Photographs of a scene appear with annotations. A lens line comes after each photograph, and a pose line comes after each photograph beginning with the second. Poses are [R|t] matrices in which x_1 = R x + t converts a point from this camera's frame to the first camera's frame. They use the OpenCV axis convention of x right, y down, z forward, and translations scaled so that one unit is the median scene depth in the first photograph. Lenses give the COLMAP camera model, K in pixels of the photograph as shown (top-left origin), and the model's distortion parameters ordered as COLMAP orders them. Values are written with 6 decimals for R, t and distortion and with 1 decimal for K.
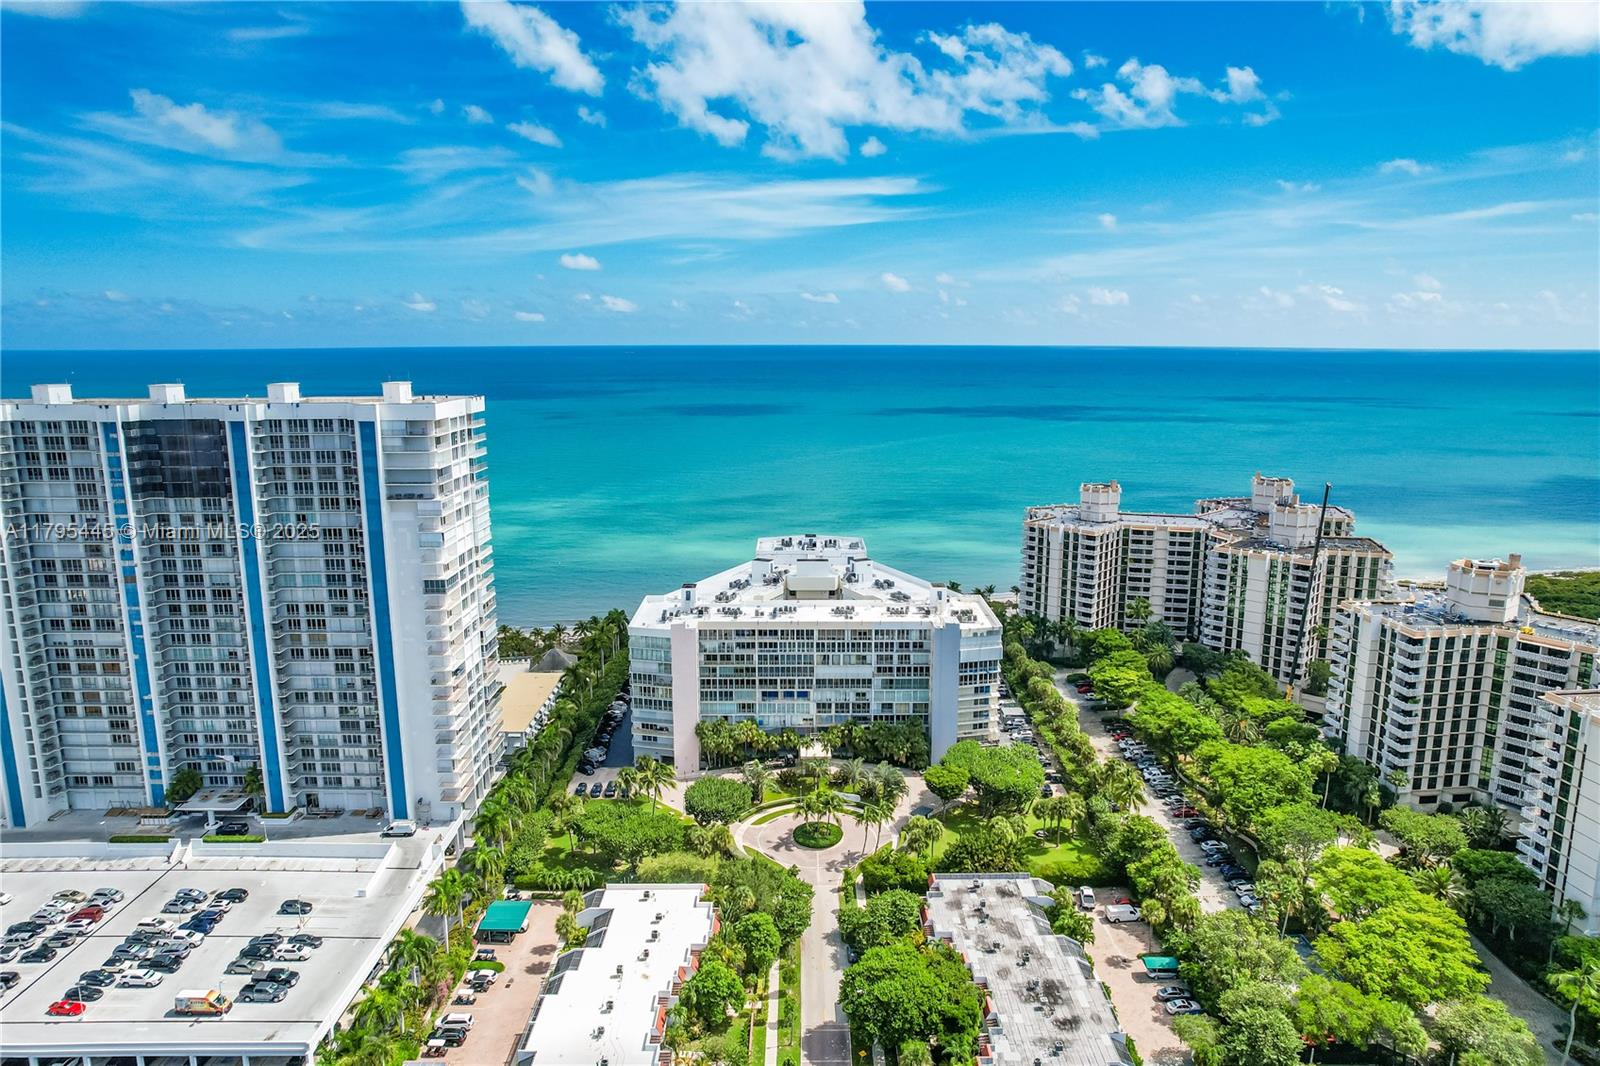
lens RADIAL K [[1075.7, 0, 797.7], [0, 1075.7, 558.5], [0, 0, 1]] dist [-0.050939, 0.053885]
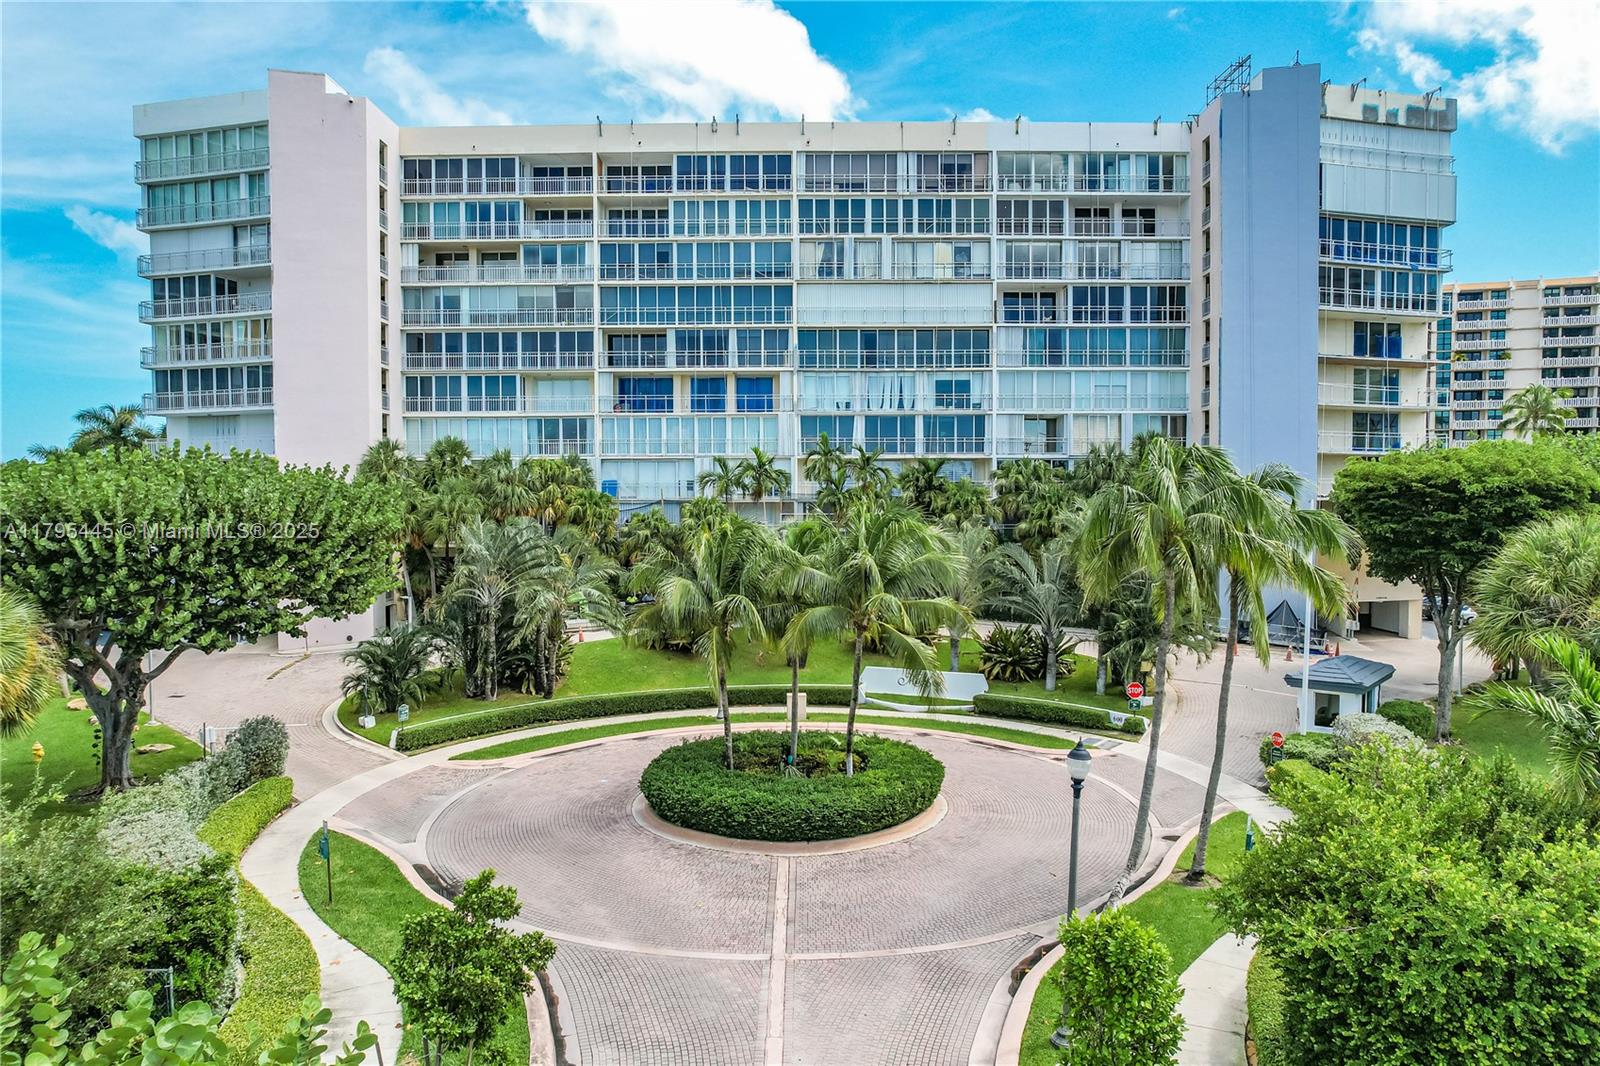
lens RADIAL K [[1075.7, 0, 797.7], [0, 1075.7, 558.5], [0, 0, 1]] dist [-0.050939, 0.053885]
pose [[0.999959, -0.003246, 0.008481, 0.013820], [0.004570, 0.986923, -0.161125, 0.220600], [-0.007847, 0.161157, 0.986898, 0.721195]]
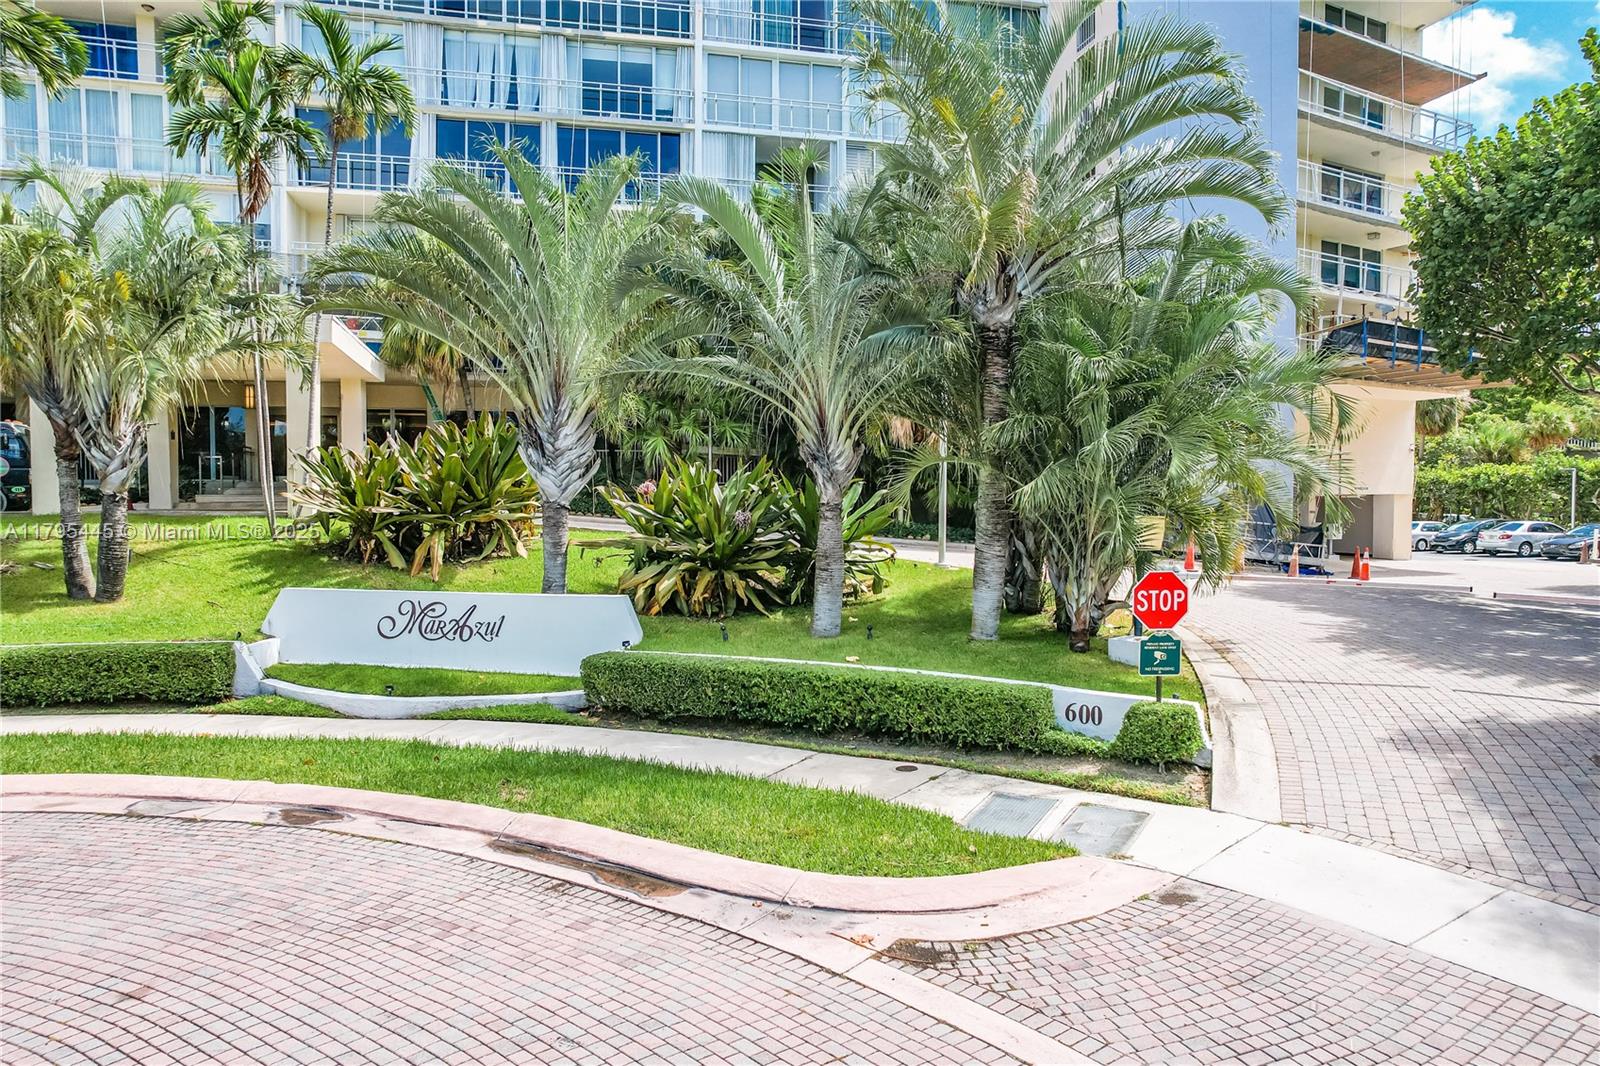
lens RADIAL K [[1075.7, 0, 797.7], [0, 1075.7, 558.5], [0, 0, 1]] dist [-0.050939, 0.053885]
pose [[0.970246, -0.010140, 0.241910, 0.046785], [0.050039, 0.985950, -0.159368, 0.218472], [-0.236895, 0.166731, 0.957122, 0.866949]]
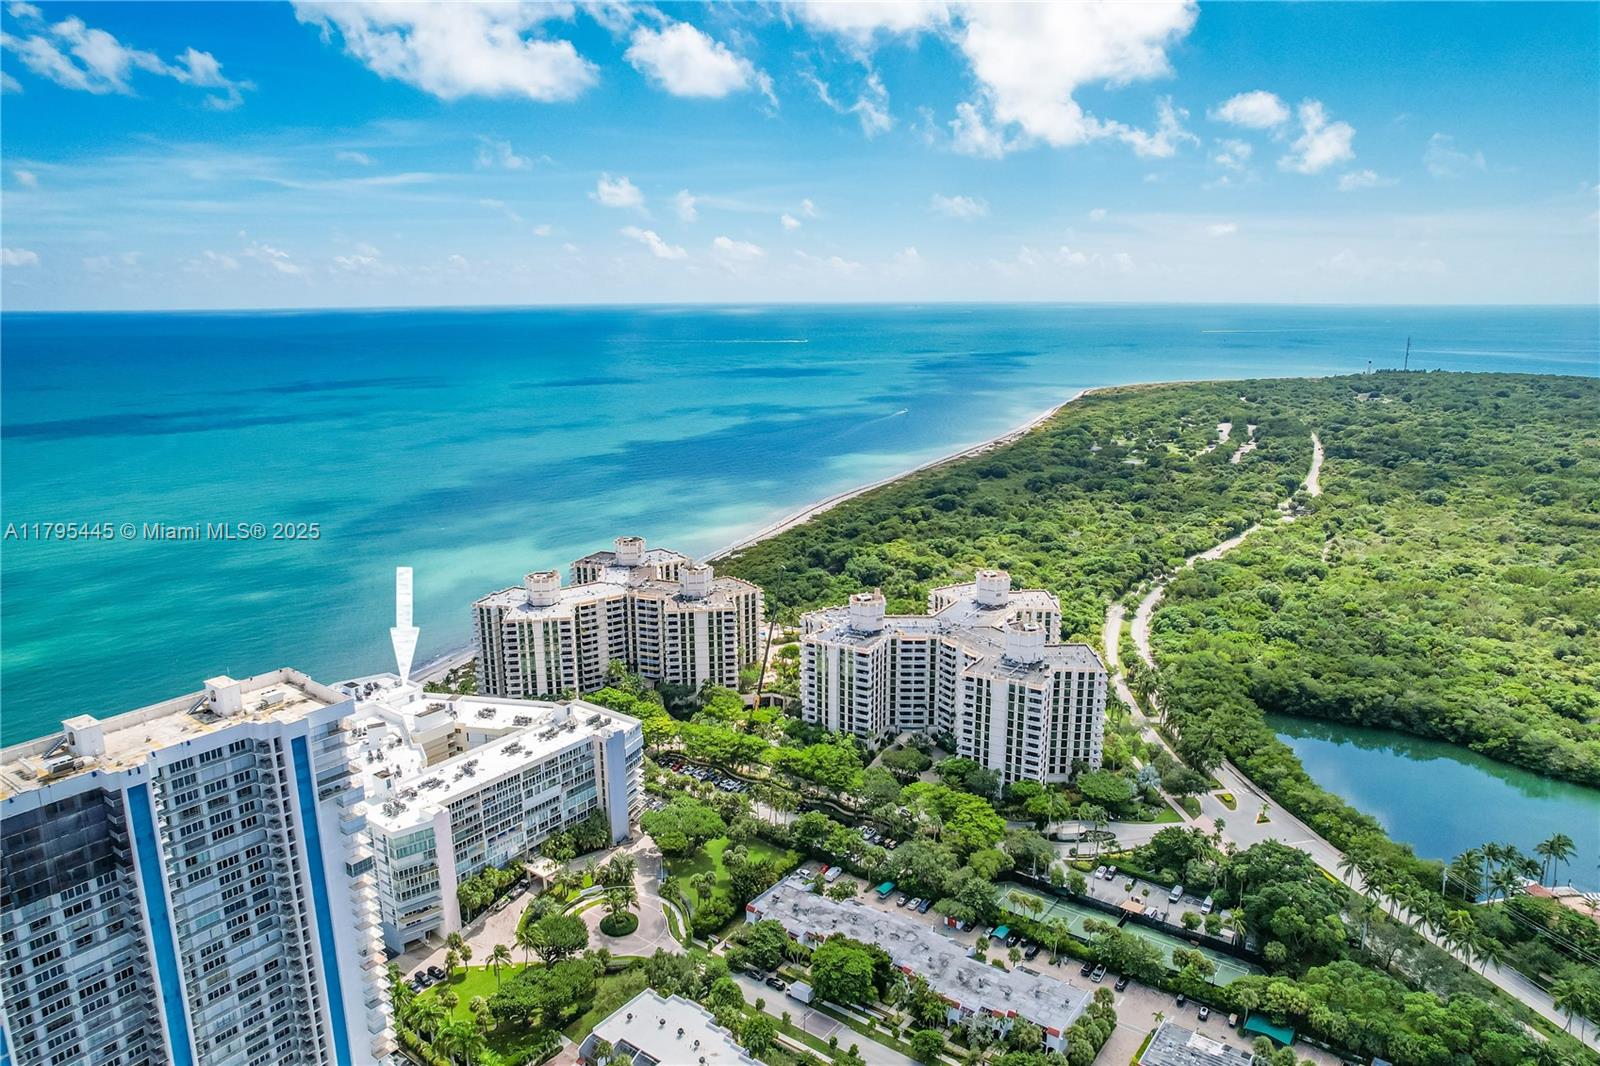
lens RADIAL K [[1075.7, 0, 797.7], [0, 1075.7, 558.5], [0, 0, 1]] dist [-0.050939, 0.053885]
pose [[0.601020, -0.210252, 0.771083, -0.667423], [0.172833, 0.976140, 0.131450, -0.272036], [-0.780323, 0.054264, 0.623018, -0.005012]]
